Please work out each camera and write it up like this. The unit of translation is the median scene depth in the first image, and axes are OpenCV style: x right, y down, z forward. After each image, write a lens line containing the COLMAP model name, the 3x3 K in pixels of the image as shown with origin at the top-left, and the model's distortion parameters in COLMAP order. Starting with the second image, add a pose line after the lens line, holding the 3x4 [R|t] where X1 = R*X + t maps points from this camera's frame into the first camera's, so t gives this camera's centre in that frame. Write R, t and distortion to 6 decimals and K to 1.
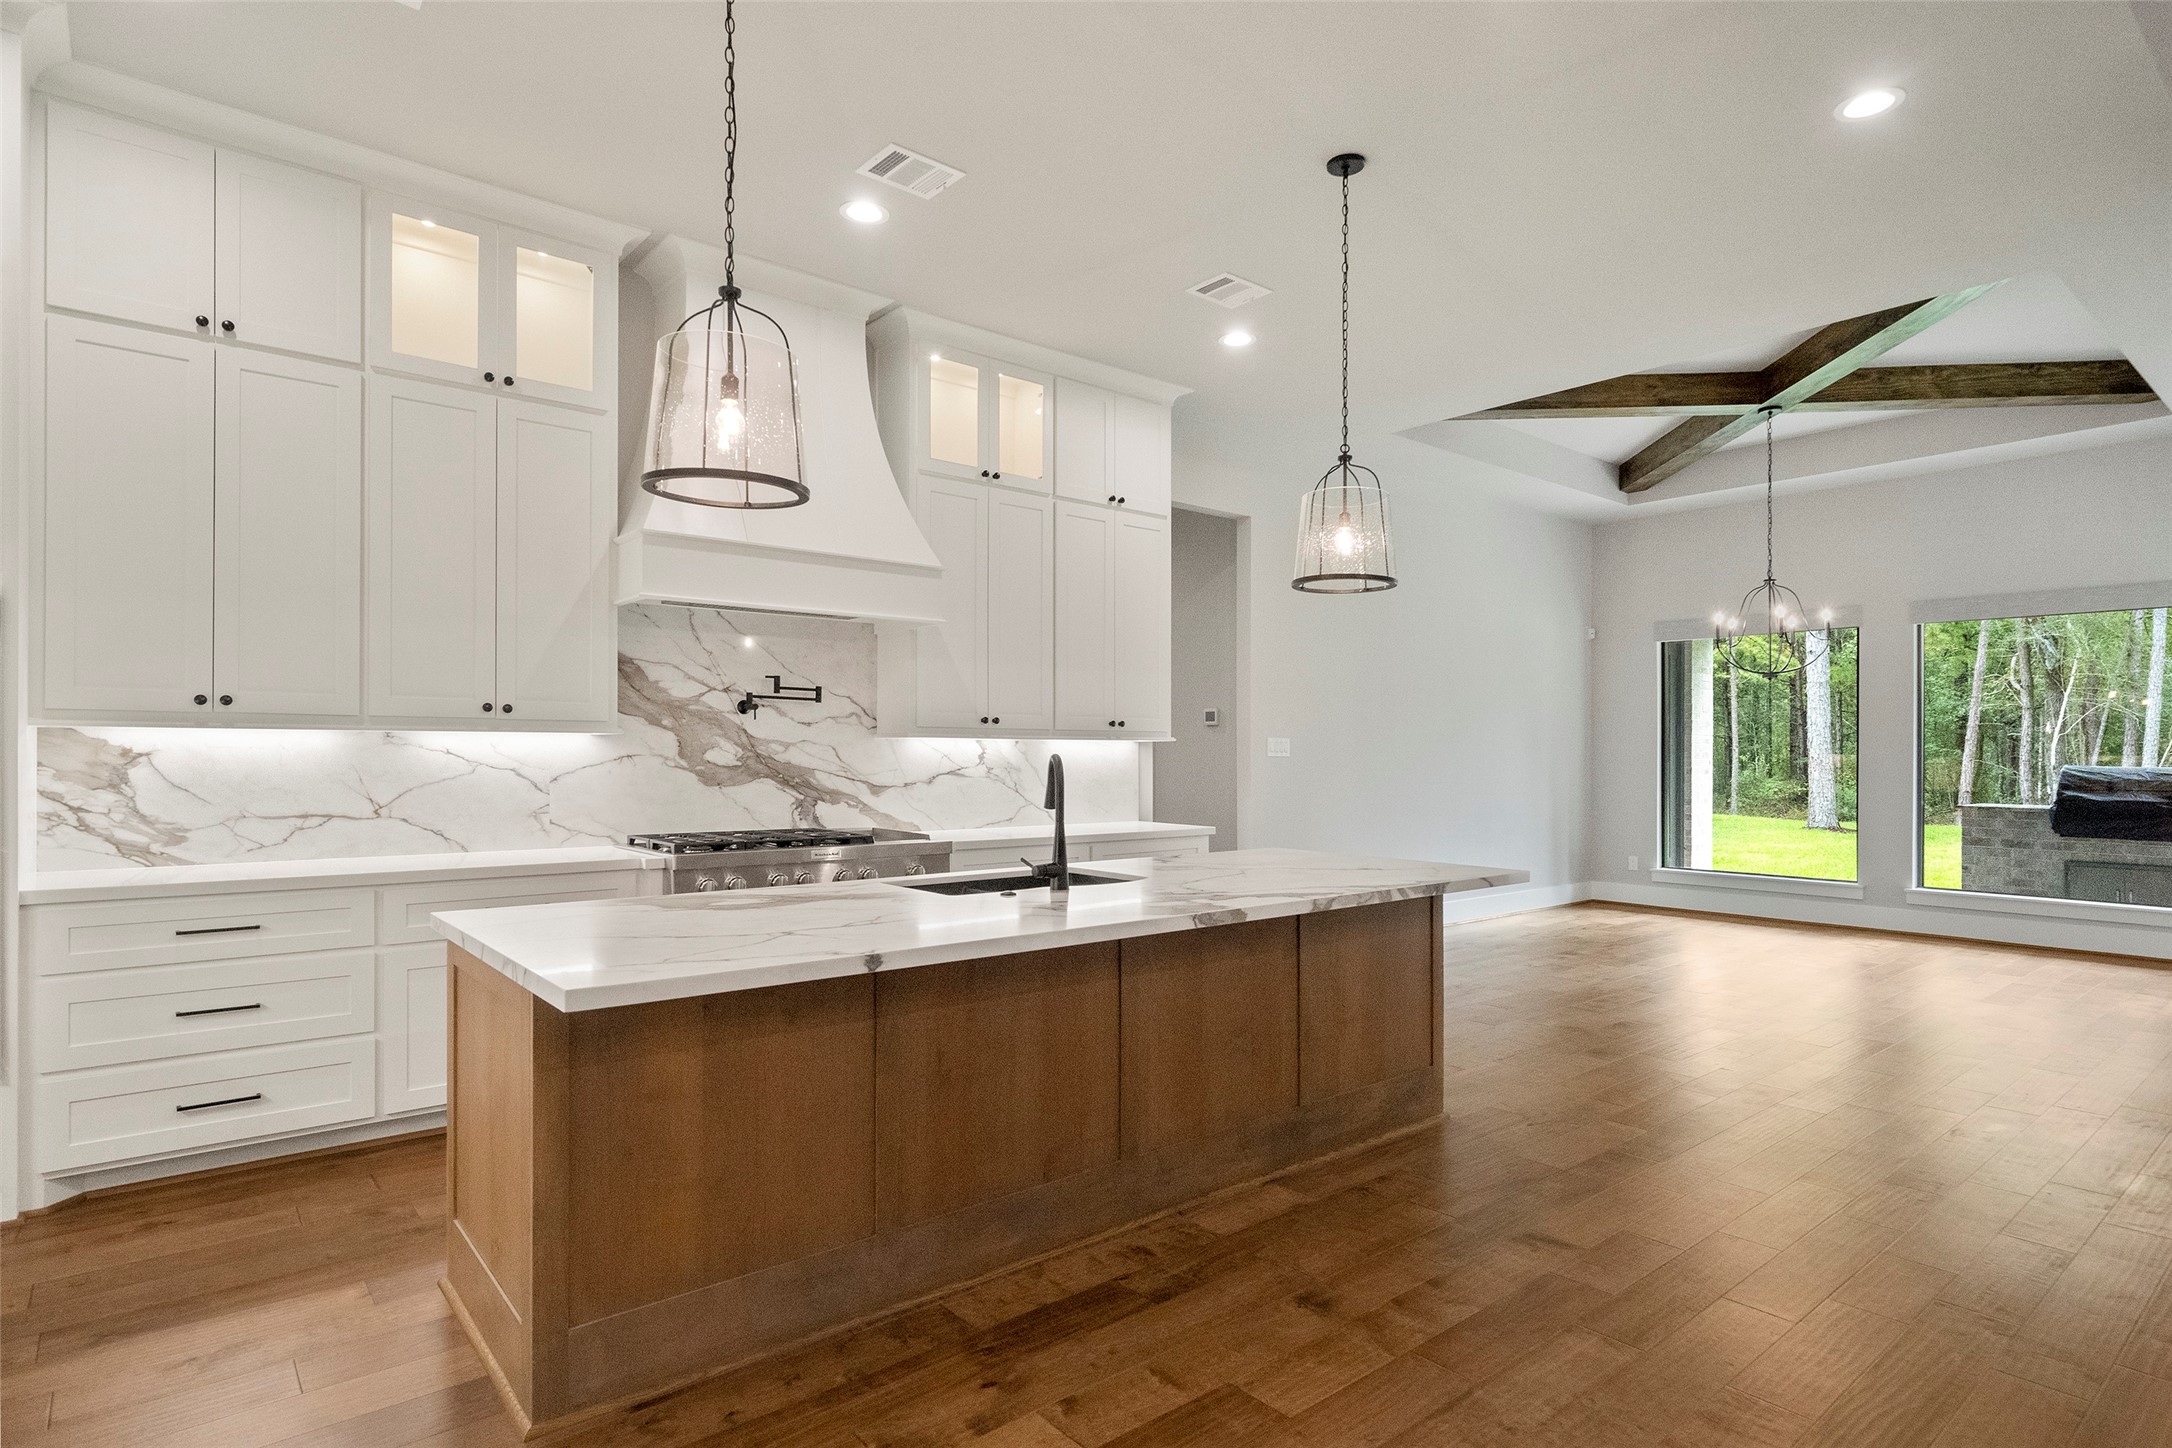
lens RADIAL K [[1111.2, 0, 1082.1], [0, 1111.2, 746.6], [0, 0, 1]] dist [0.001434, 0.001427]
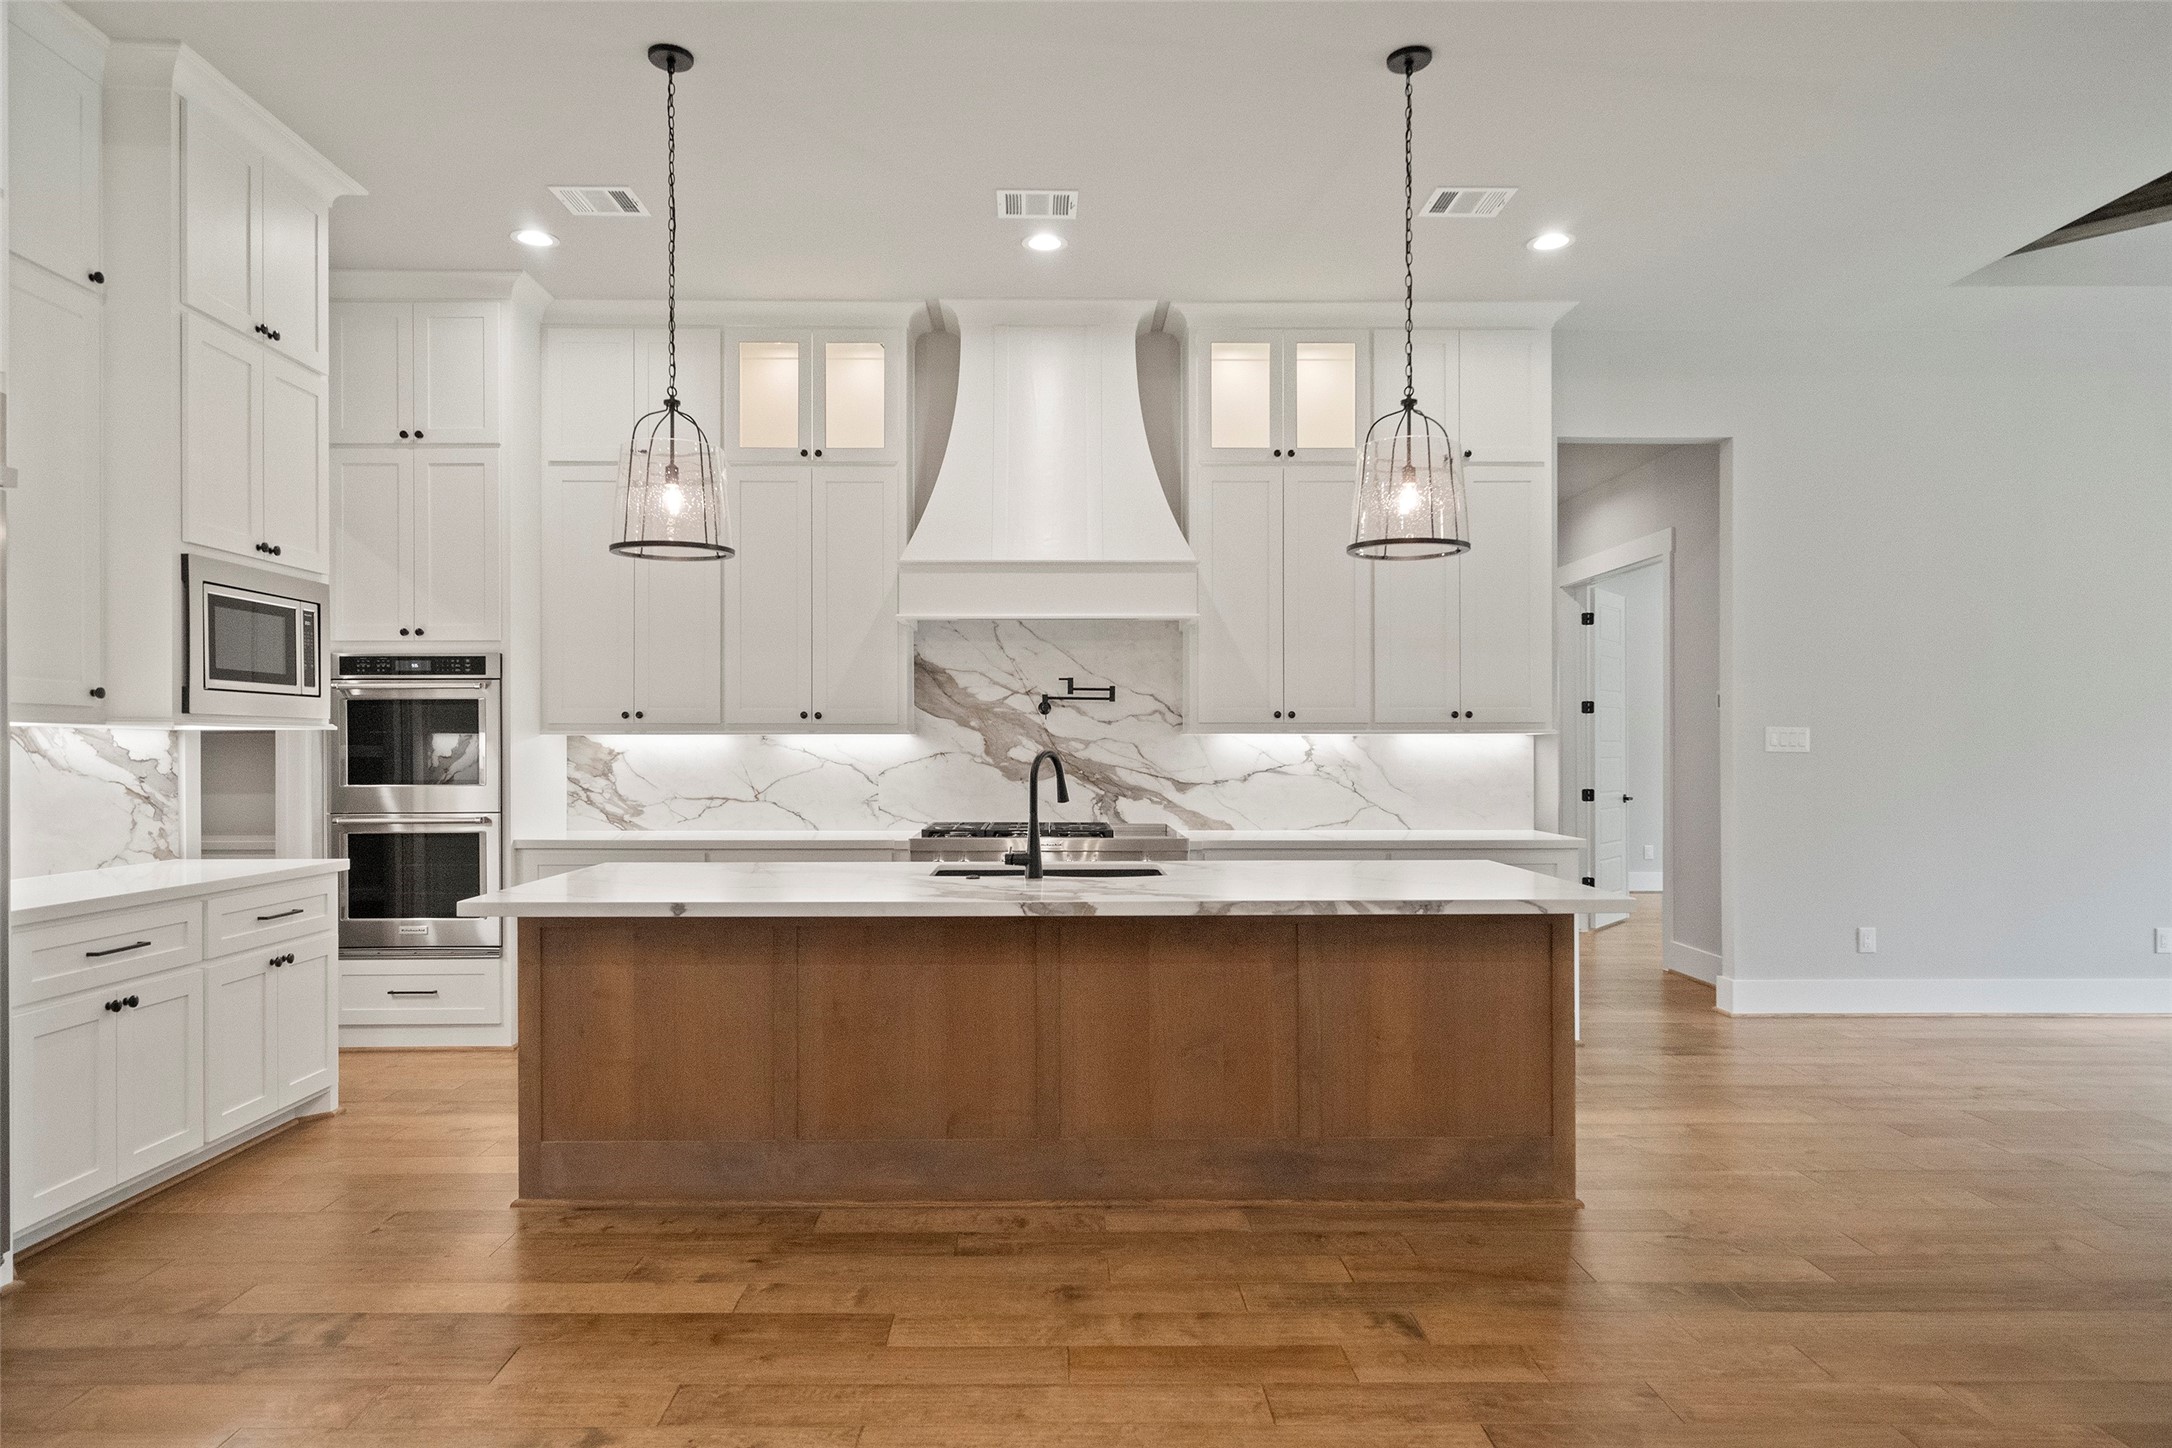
lens RADIAL K [[1274.5, 0, 1093.8], [0, 1274.5, 742.9], [0, 0, 1]] dist [-0.000173, 0.000562]
pose [[0.780908, -0.008517, -0.624588, 0.658785], [0.007628, 0.999963, -0.004098, 0.004970], [0.624600, -0.001564, 0.780944, 0.079296]]
